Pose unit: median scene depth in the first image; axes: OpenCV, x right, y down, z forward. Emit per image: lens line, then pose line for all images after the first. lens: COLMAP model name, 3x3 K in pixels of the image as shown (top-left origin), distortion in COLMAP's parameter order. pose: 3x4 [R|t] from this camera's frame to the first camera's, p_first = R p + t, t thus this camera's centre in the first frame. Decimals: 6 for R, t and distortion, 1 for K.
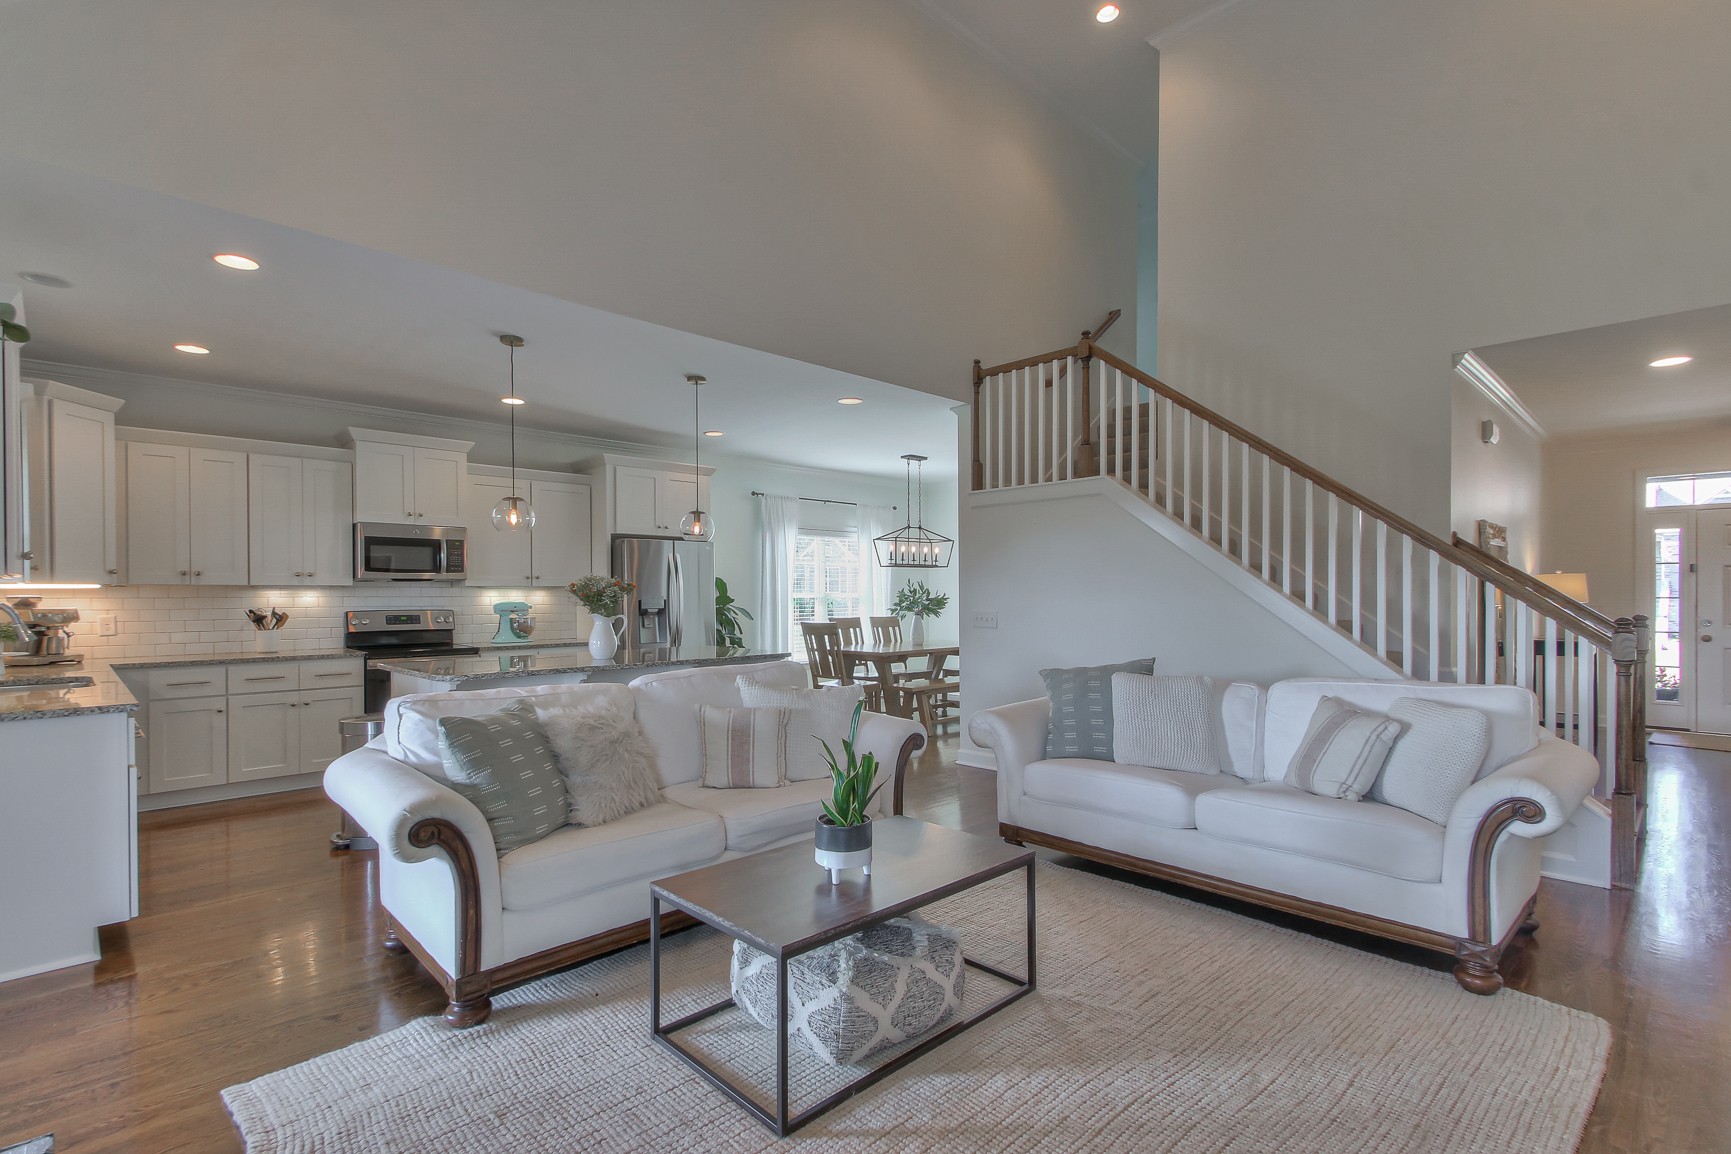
lens RADIAL K [[804.9, 0, 845.3], [0, 804.9, 598.0], [0, 0, 1]] dist [0.037487, -0.019504]
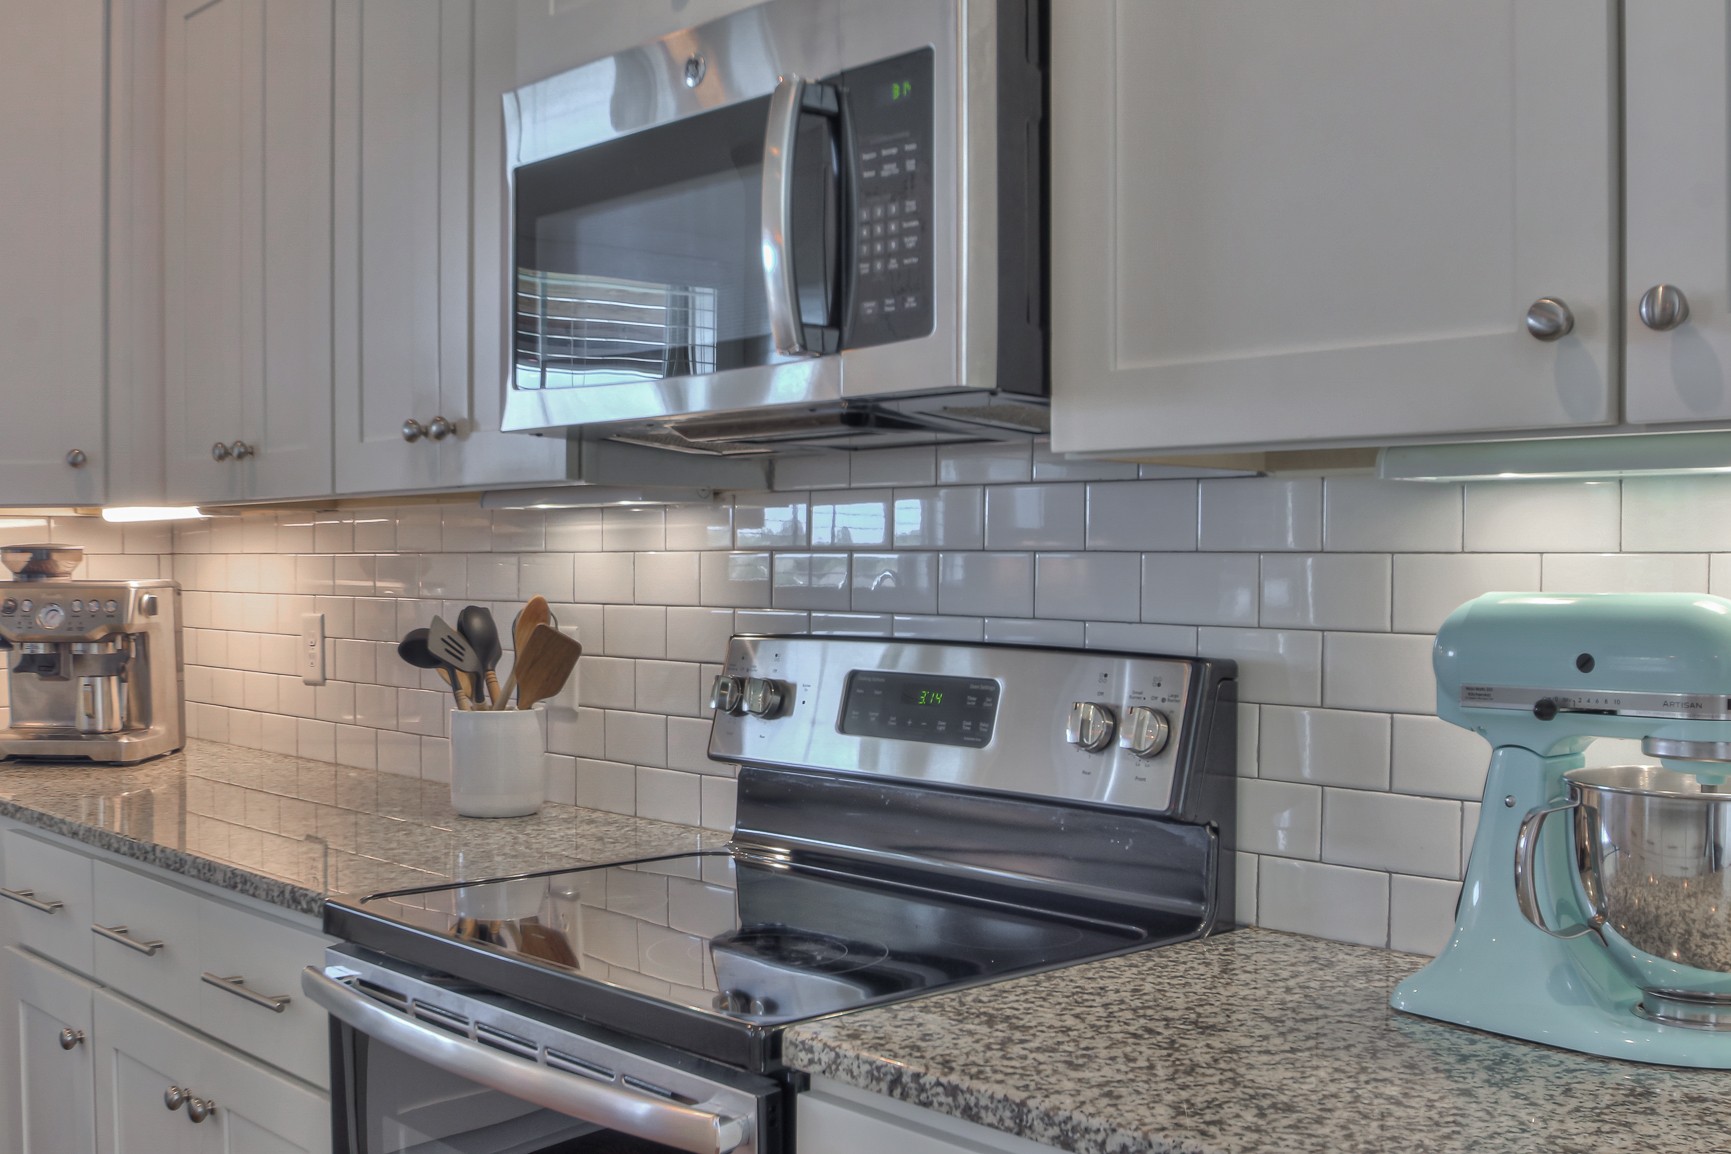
lens RADIAL K [[1879.2, 0, 819.6], [0, 1879.2, 621.6], [0, 0, 1]] dist [-0.074164, -0.010903]
pose [[-0.039261, 0.035863, -0.998585, -0.210650], [-0.005446, 0.999333, 0.036104, -0.000688], [0.999214, 0.006856, -0.039039, 1.009499]]
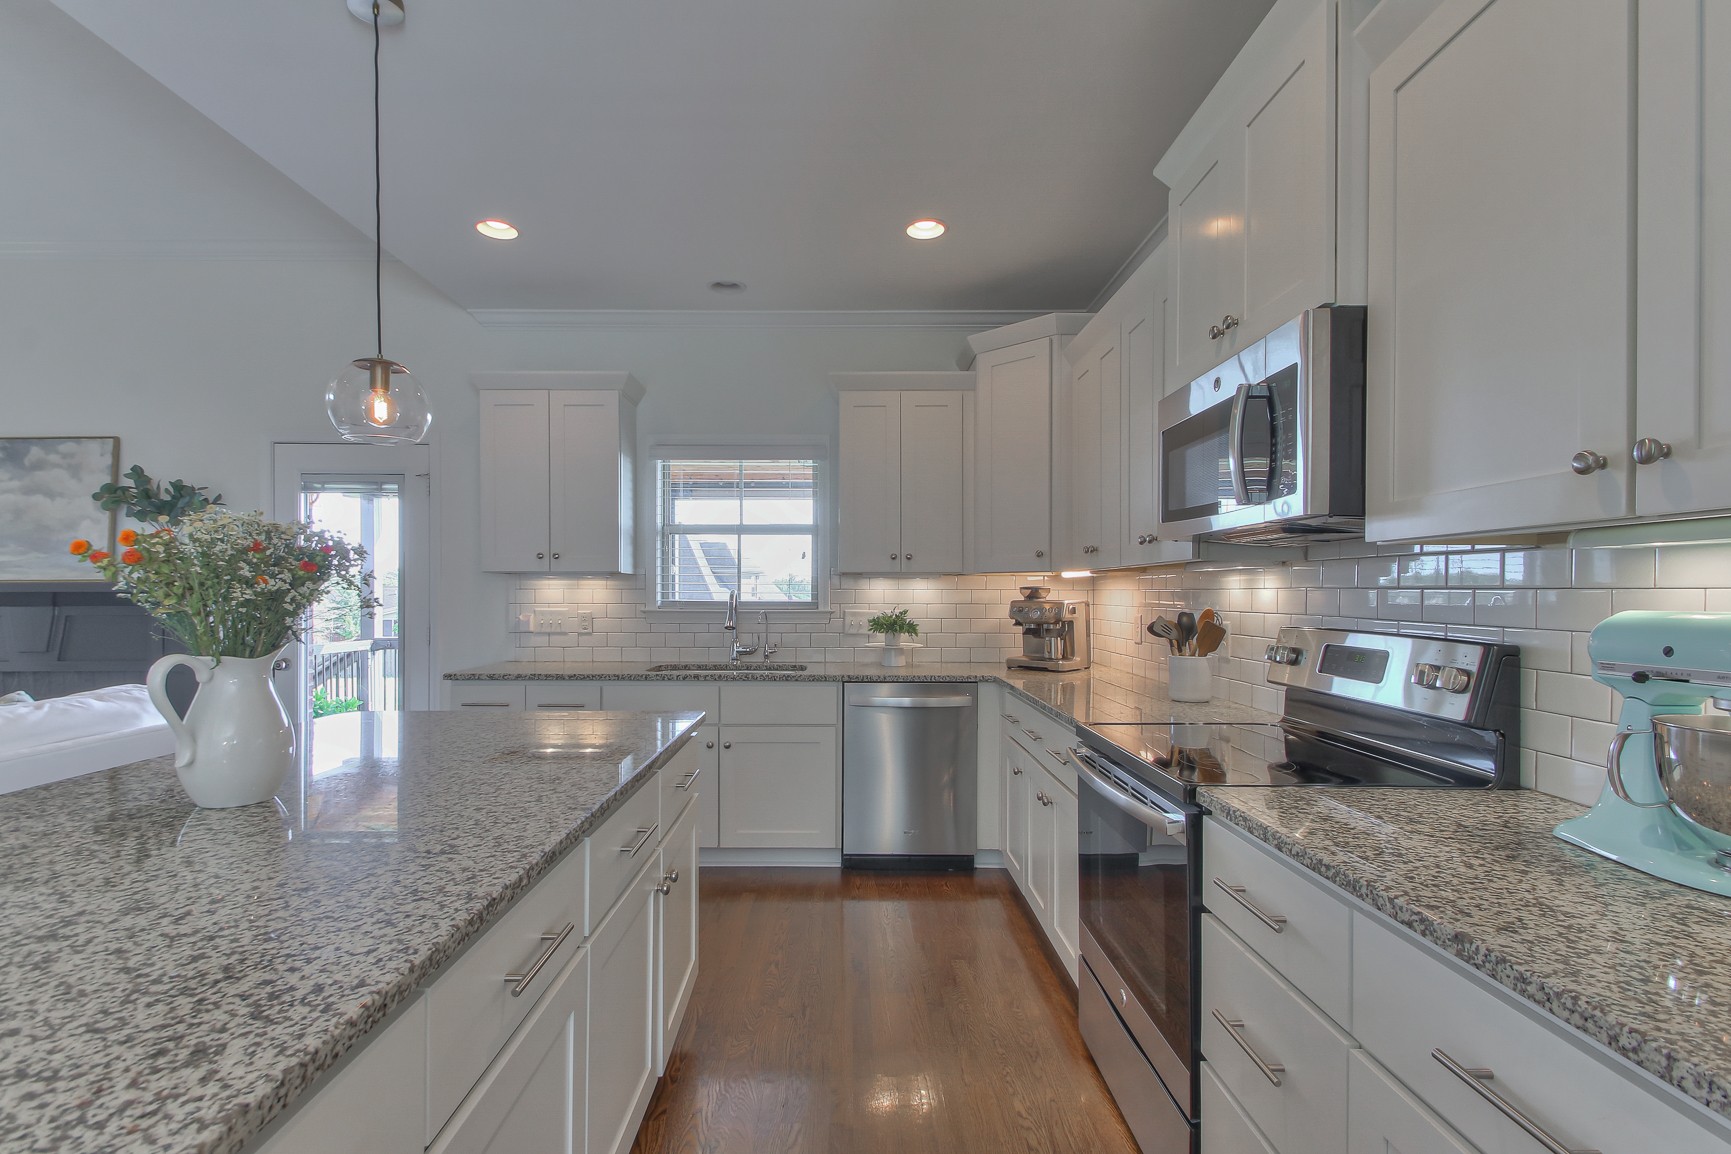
lens RADIAL K [[809.3, 0, 851.6], [0, 809.3, 596.6], [0, 0, 1]] dist [0.001556, -0.000589]
pose [[-0.691474, 0.006940, -0.722368, -0.195733], [-0.001732, 0.999935, 0.011265, -0.001342], [0.722399, 0.009040, -0.691417, 1.089611]]
